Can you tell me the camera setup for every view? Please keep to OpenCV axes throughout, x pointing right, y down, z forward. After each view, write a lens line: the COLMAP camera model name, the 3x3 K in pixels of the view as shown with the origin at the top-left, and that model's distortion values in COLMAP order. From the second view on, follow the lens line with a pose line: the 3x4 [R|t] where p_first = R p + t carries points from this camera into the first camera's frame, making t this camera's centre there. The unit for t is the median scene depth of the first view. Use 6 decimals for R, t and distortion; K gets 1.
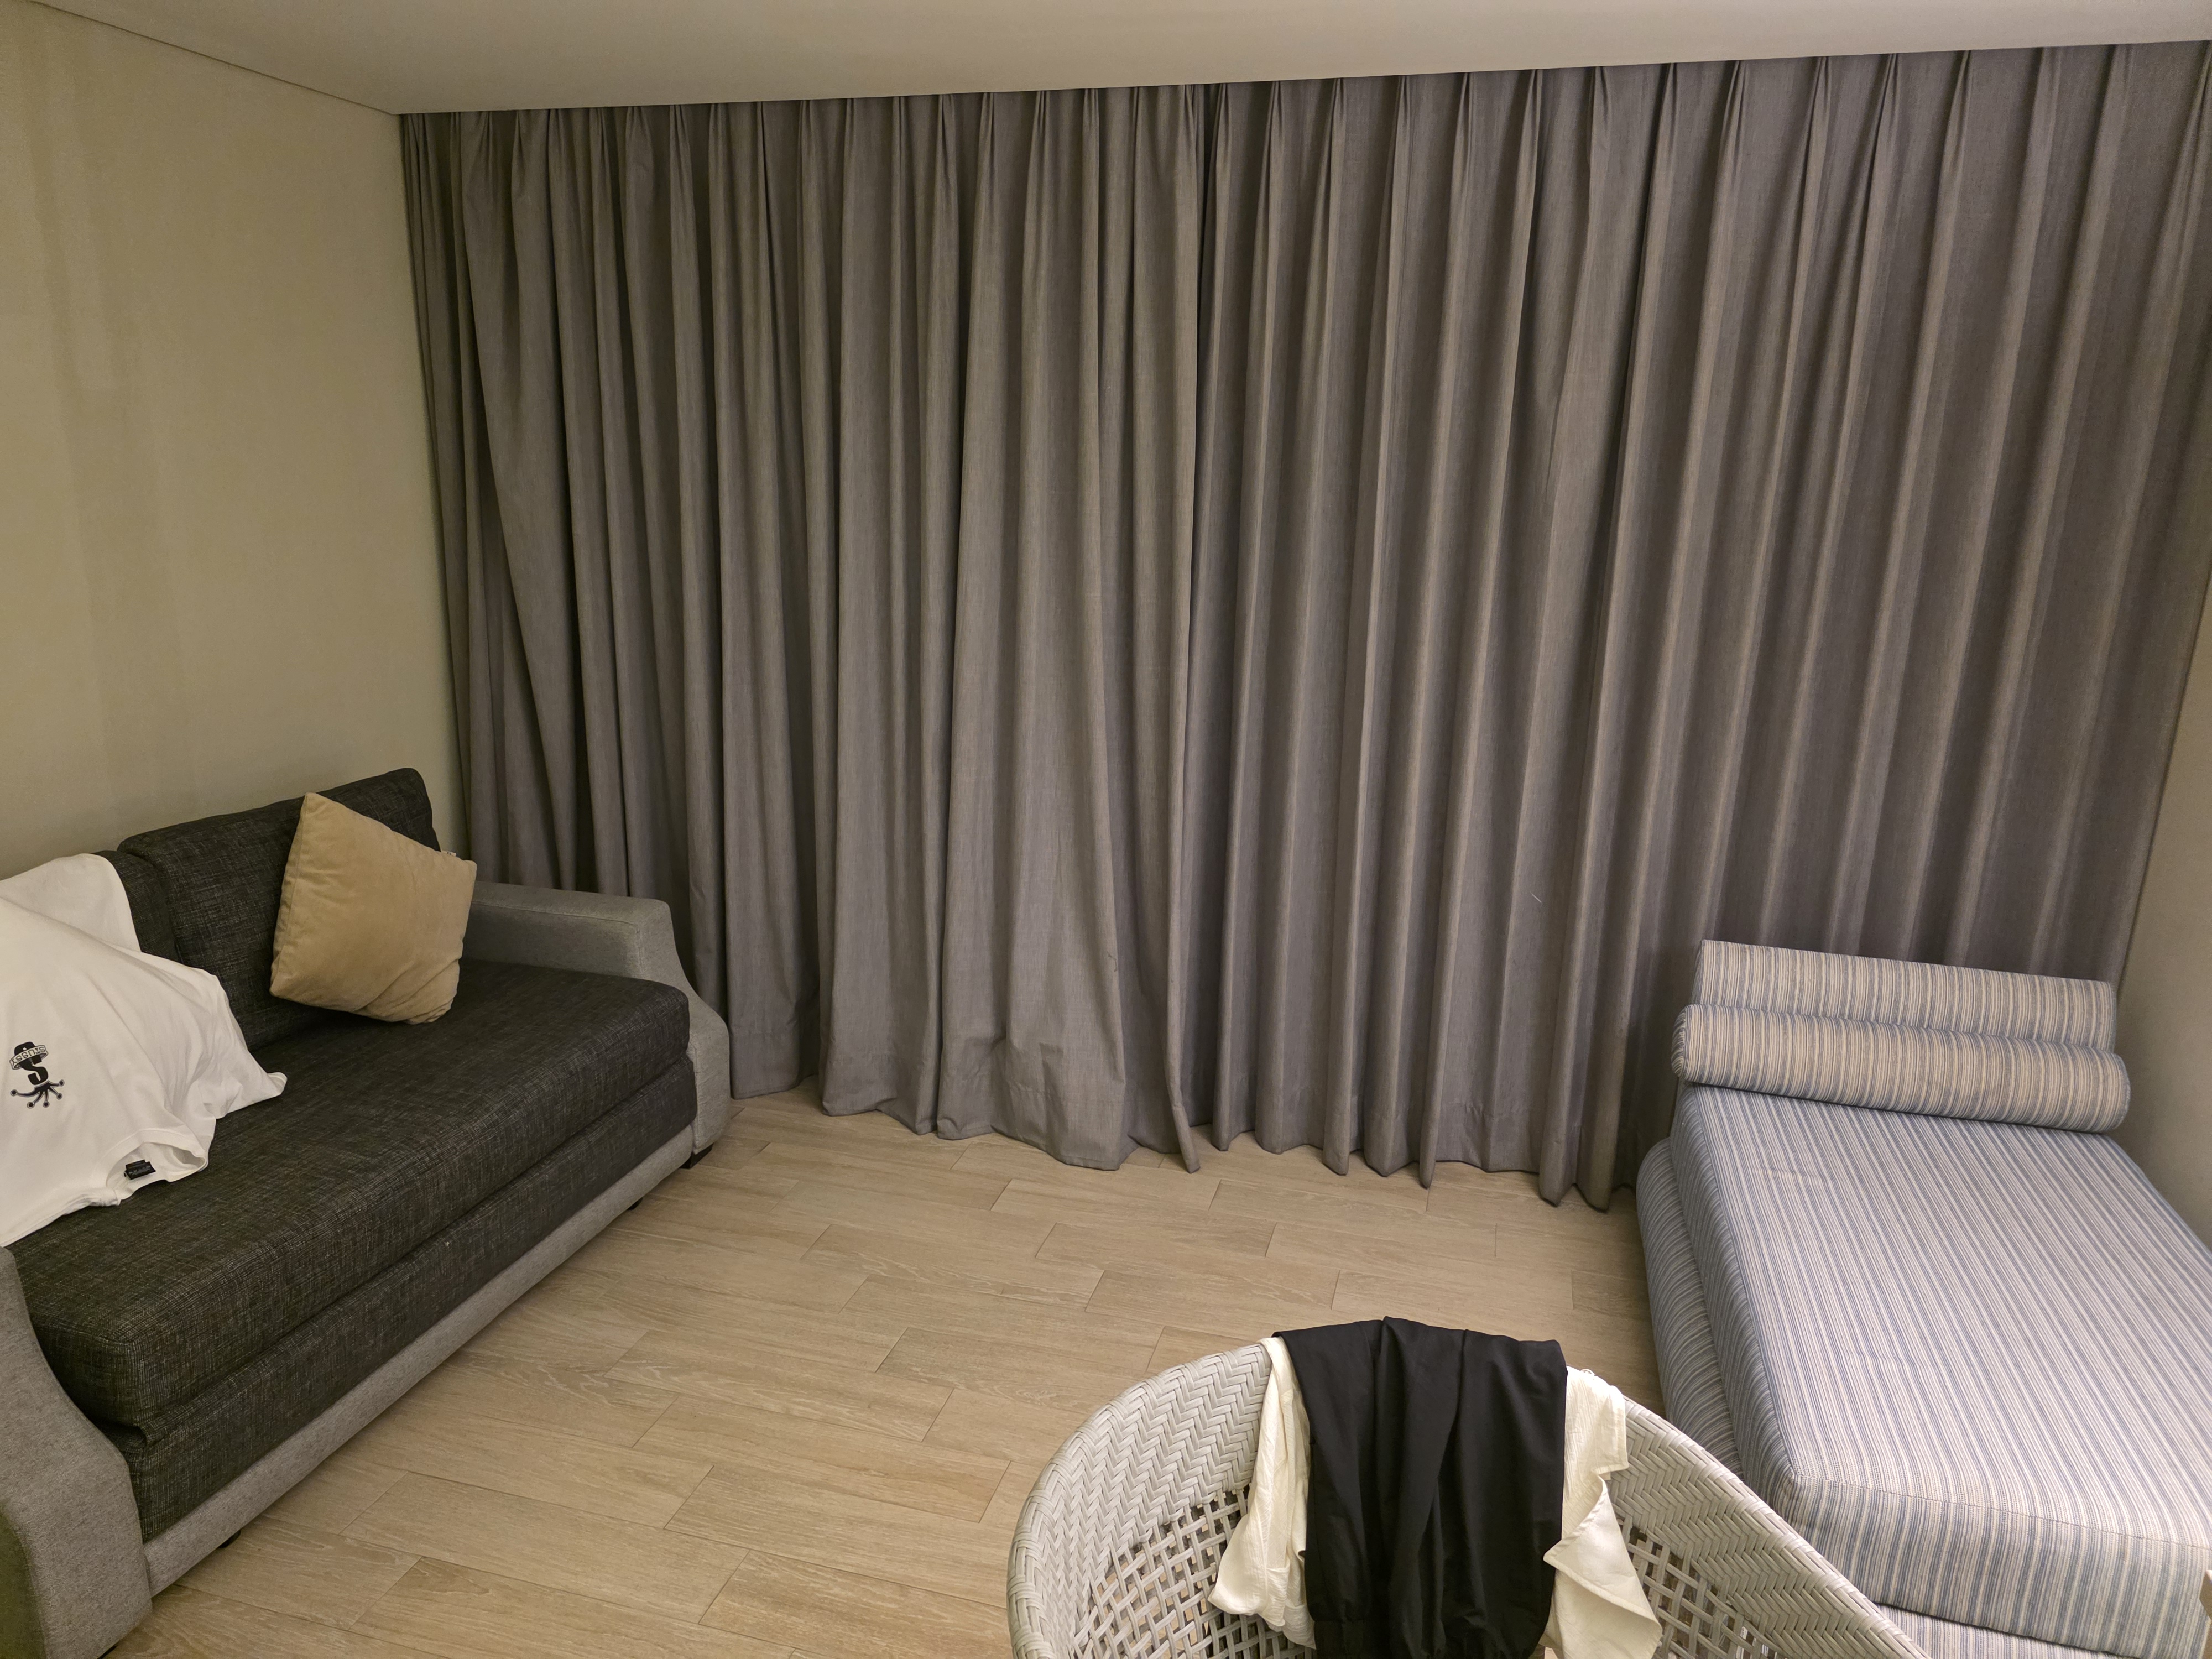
lens RADIAL K [[1443.5, 0, 1090.5], [0, 1443.5, 845.1], [0, 0, 1]] dist [0.081675, -0.071000]
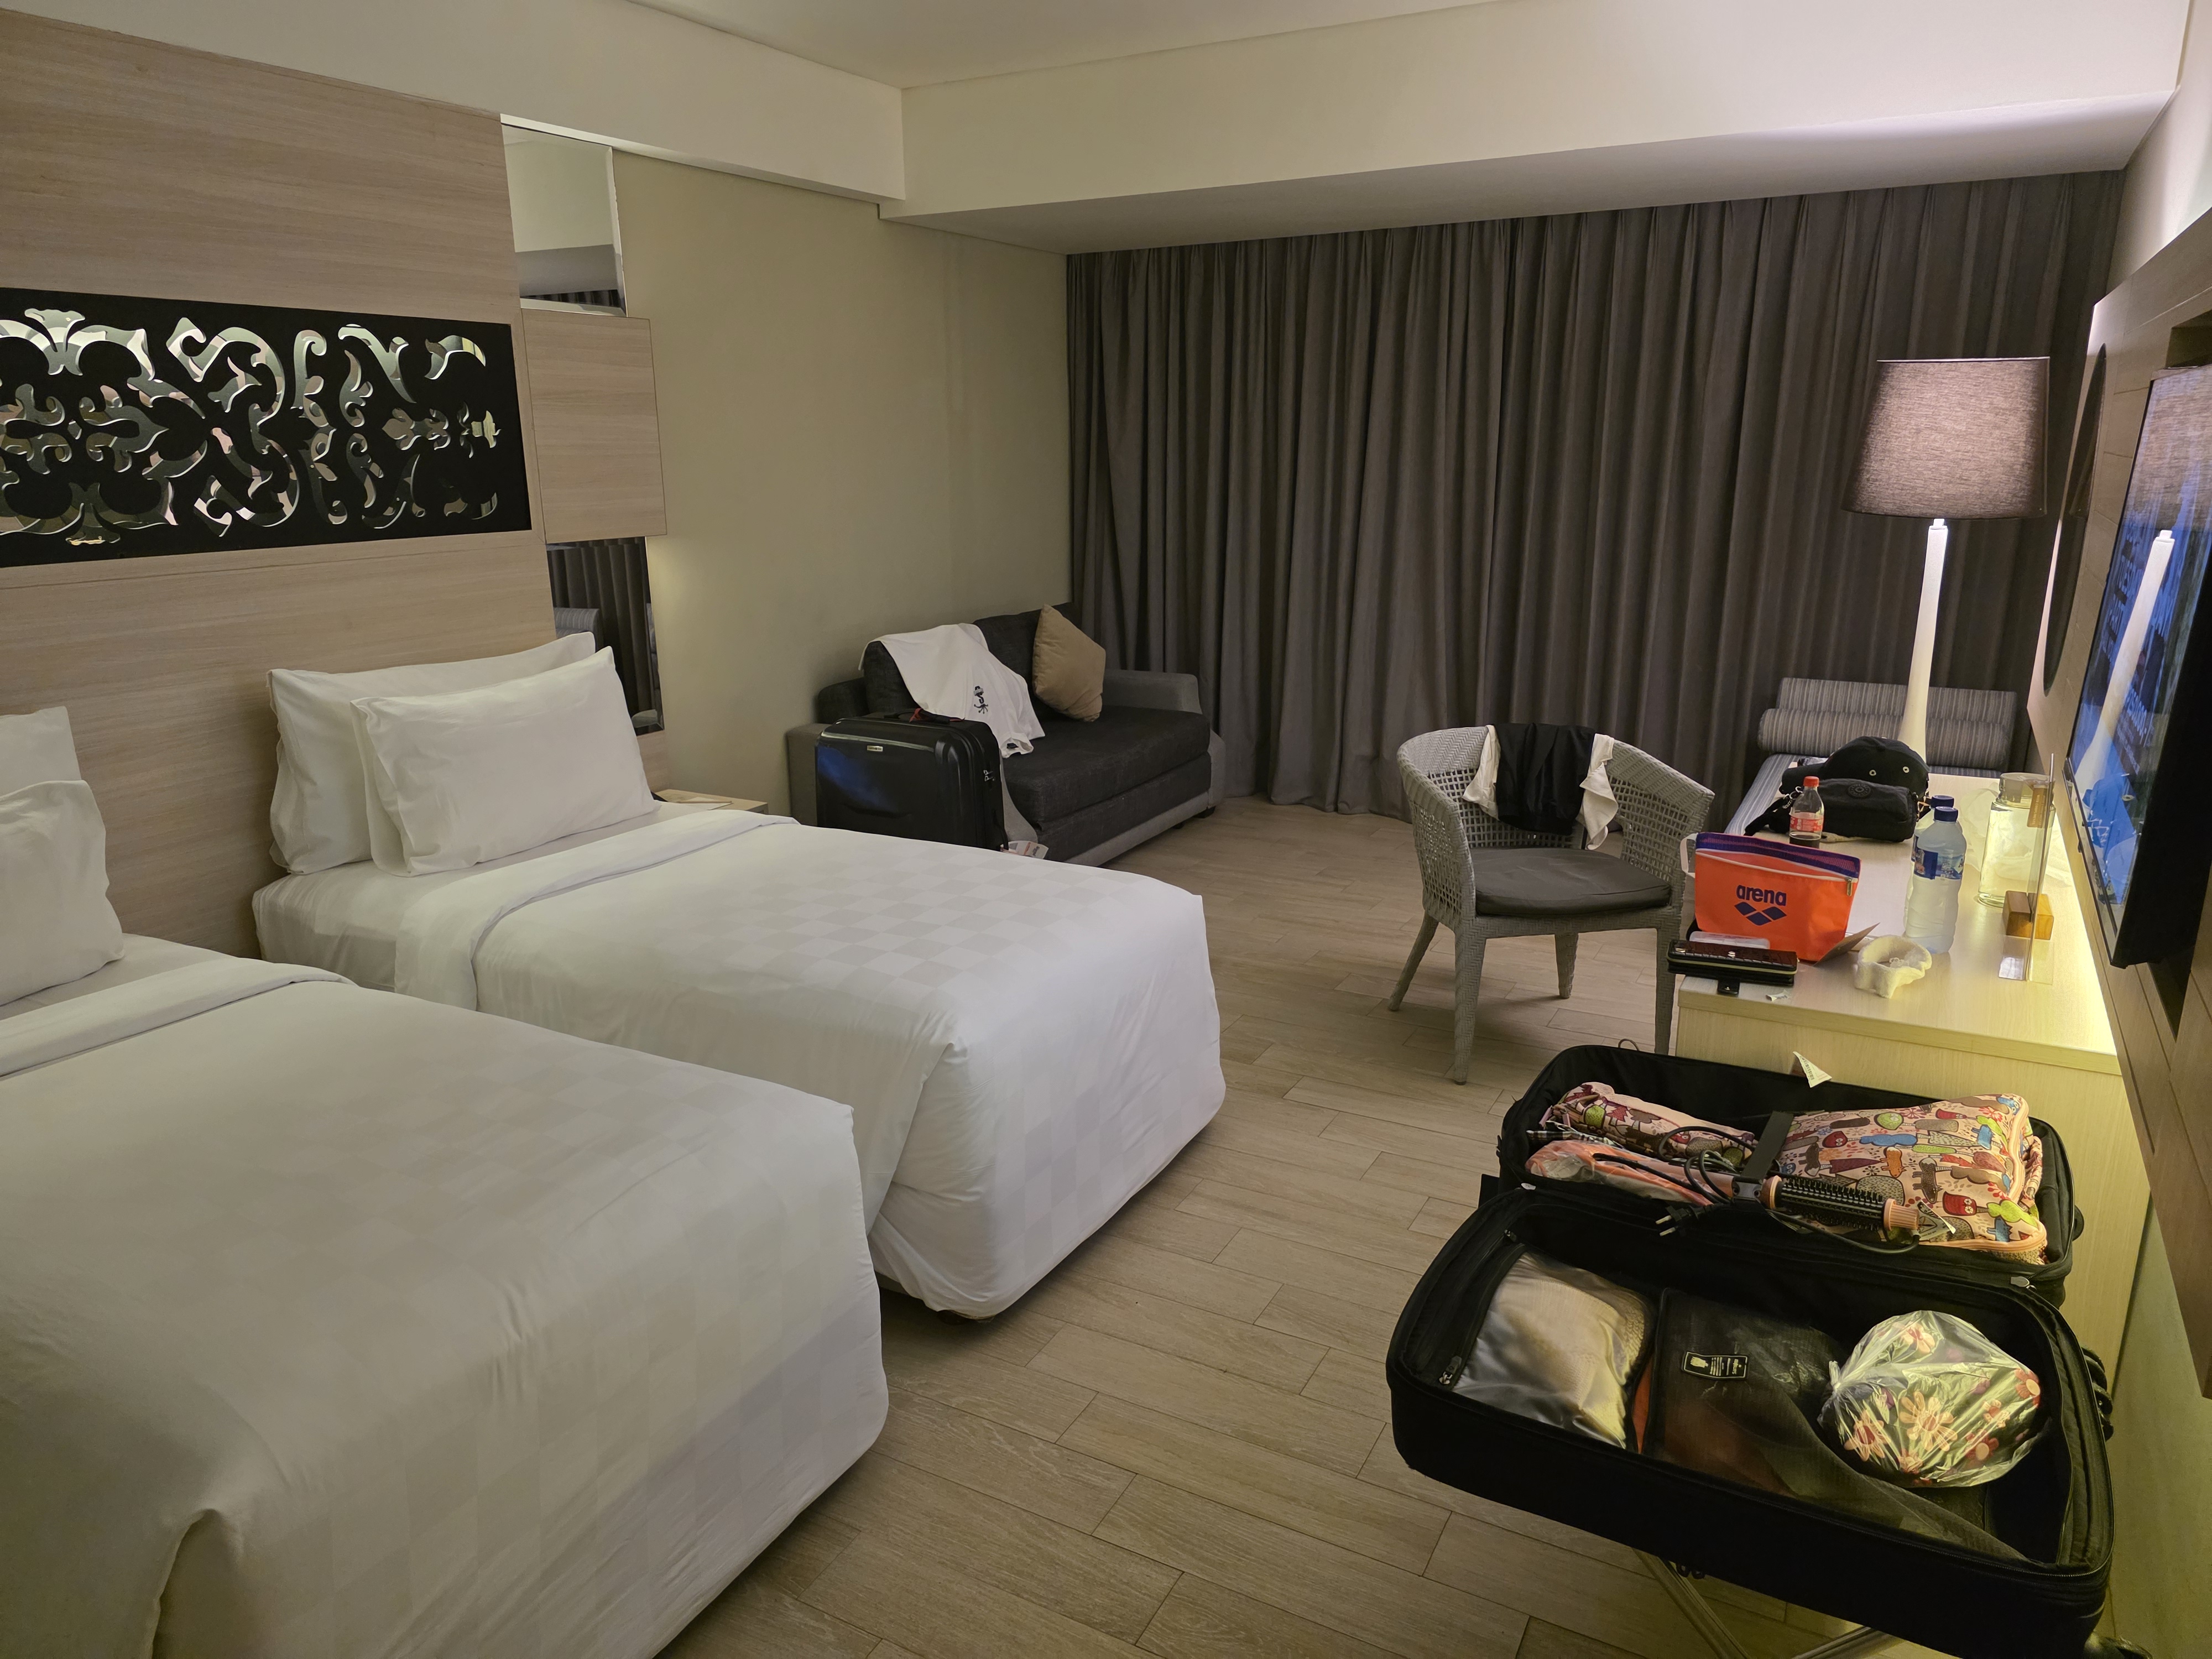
lens RADIAL K [[1443.5, 0, 1090.5], [0, 1443.5, 845.1], [0, 0, 1]] dist [0.081675, -0.071000]
pose [[0.972403, 0.029338, -0.231457, 0.013712], [-0.026334, 0.999524, 0.016059, 0.264155], [0.231818, -0.009520, 0.972713, -0.955364]]
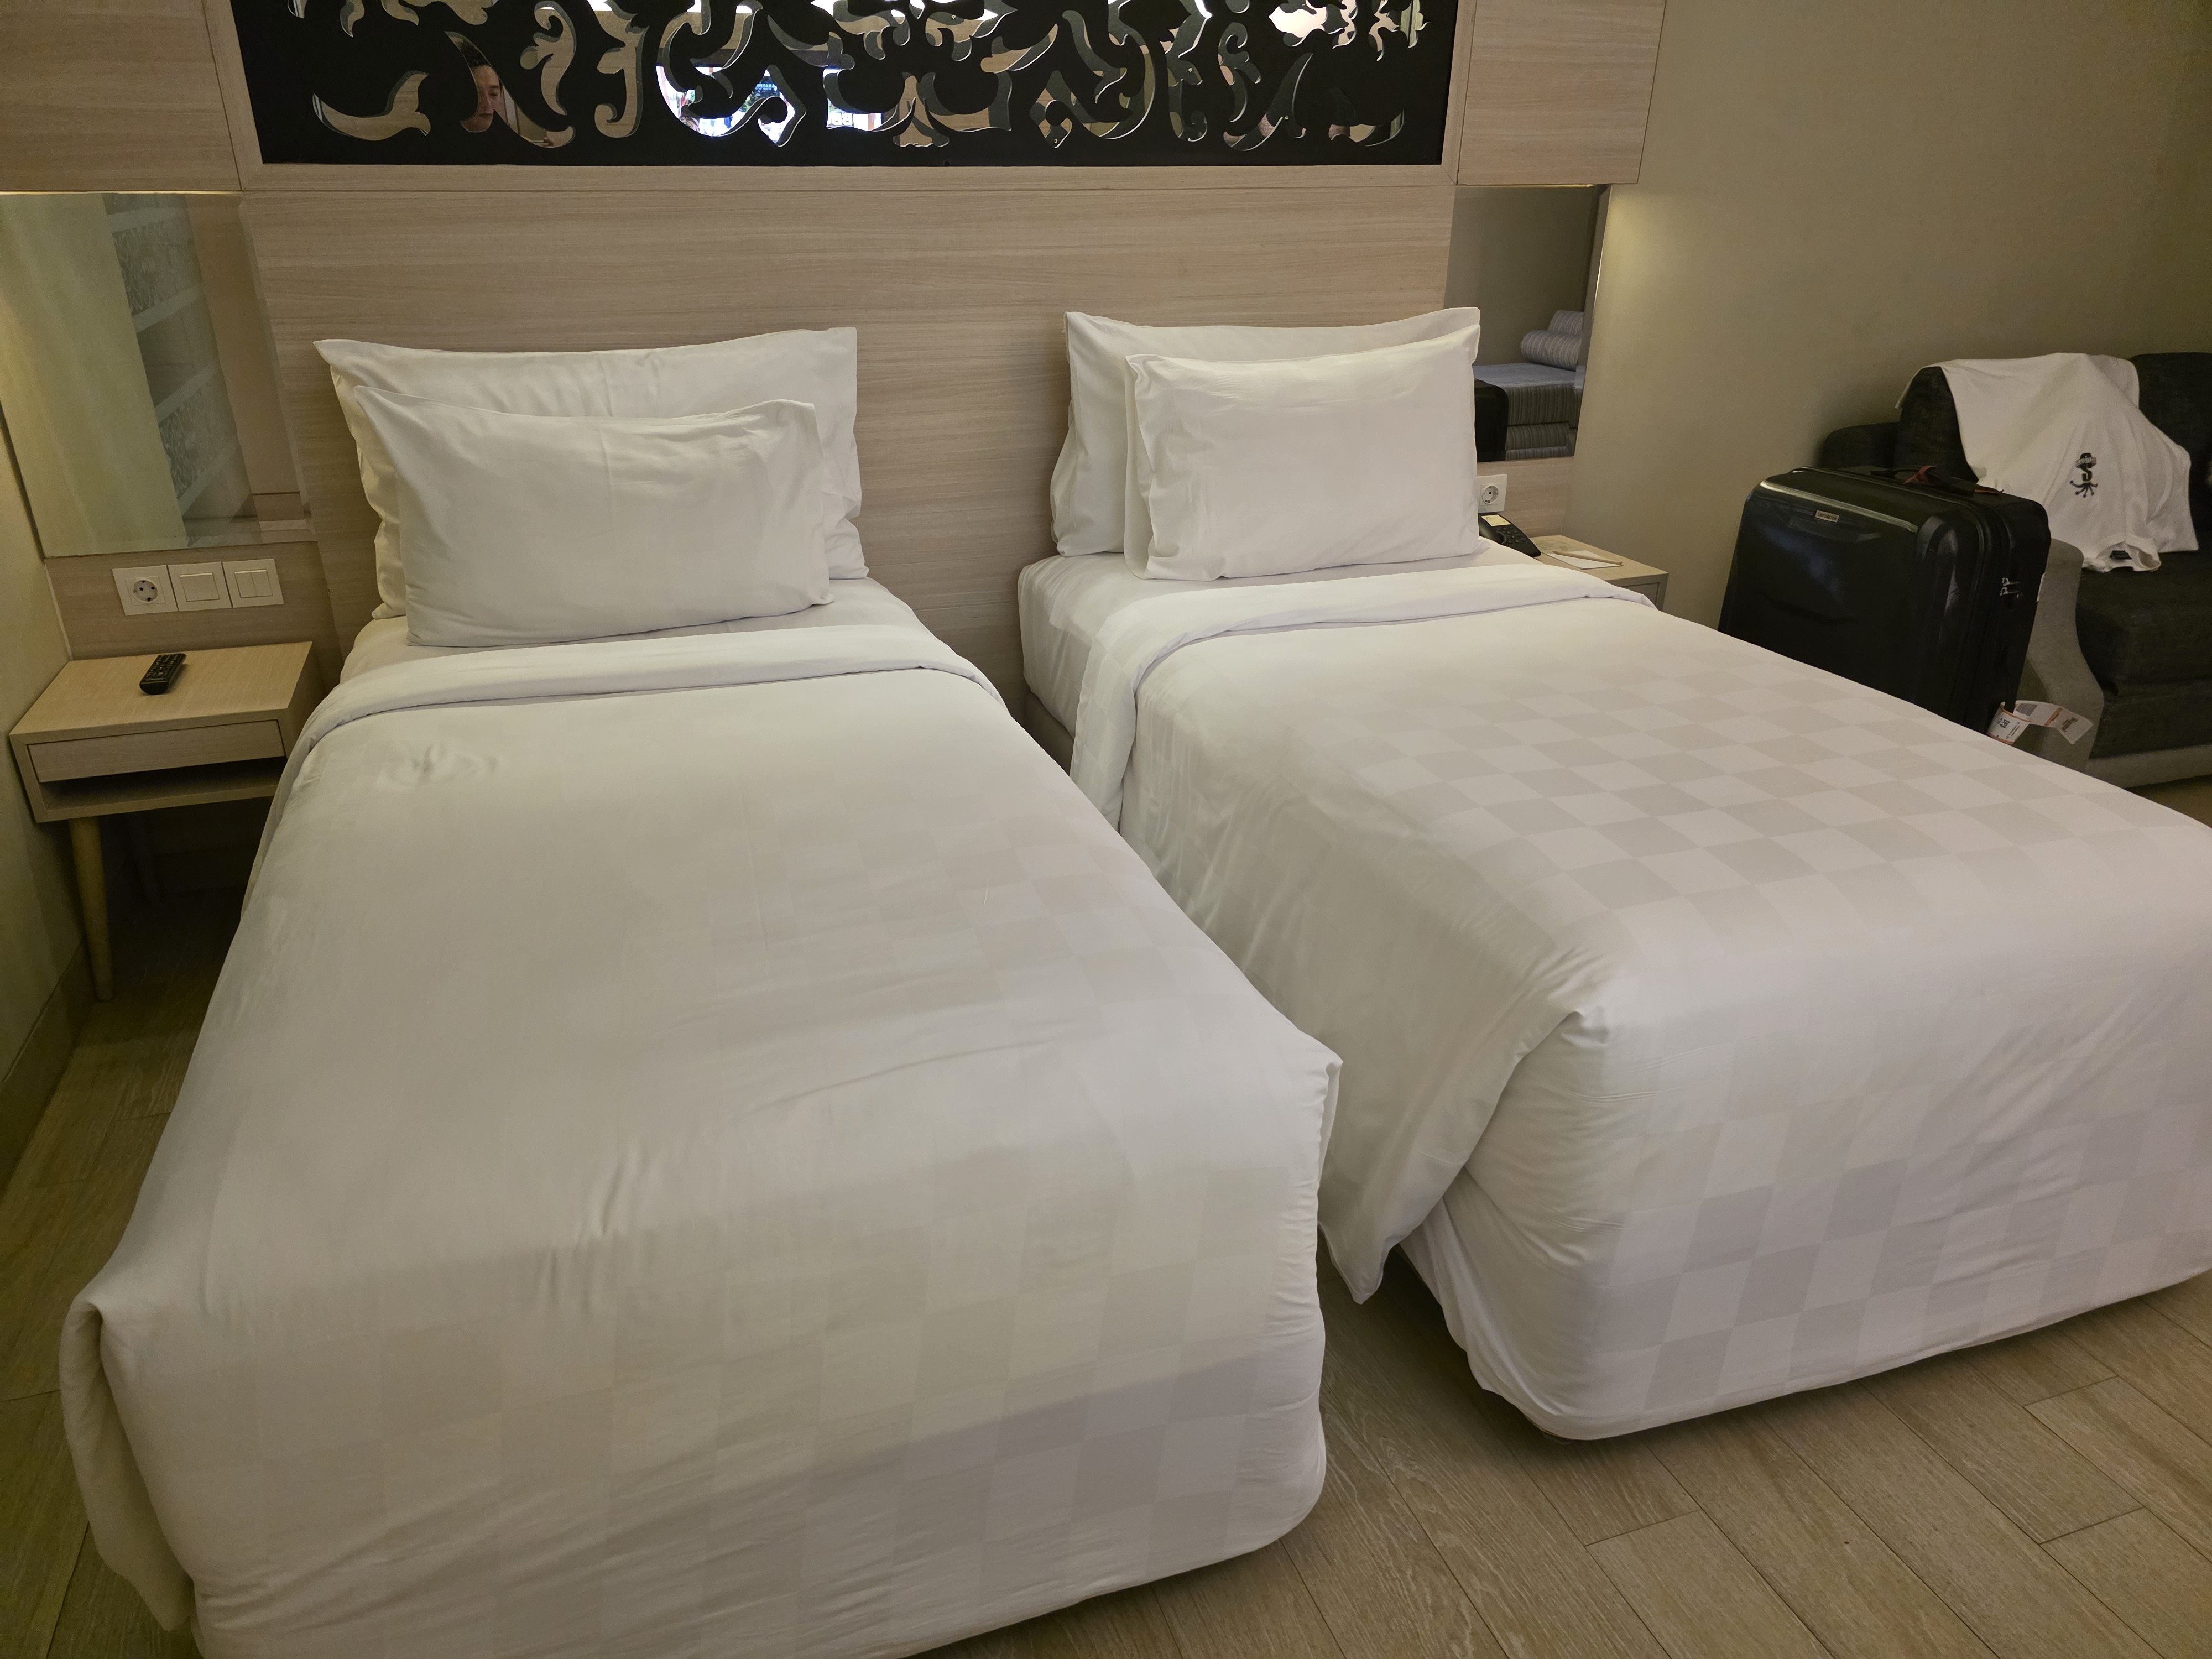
lens RADIAL K [[1443.5, 0, 1090.5], [0, 1443.5, 845.1], [0, 0, 1]] dist [0.081675, -0.071000]
pose [[0.563065, 0.324514, -0.760032, 0.005517], [-0.196538, 0.945873, 0.258258, 0.247538], [0.802702, 0.003959, 0.596368, -0.582860]]
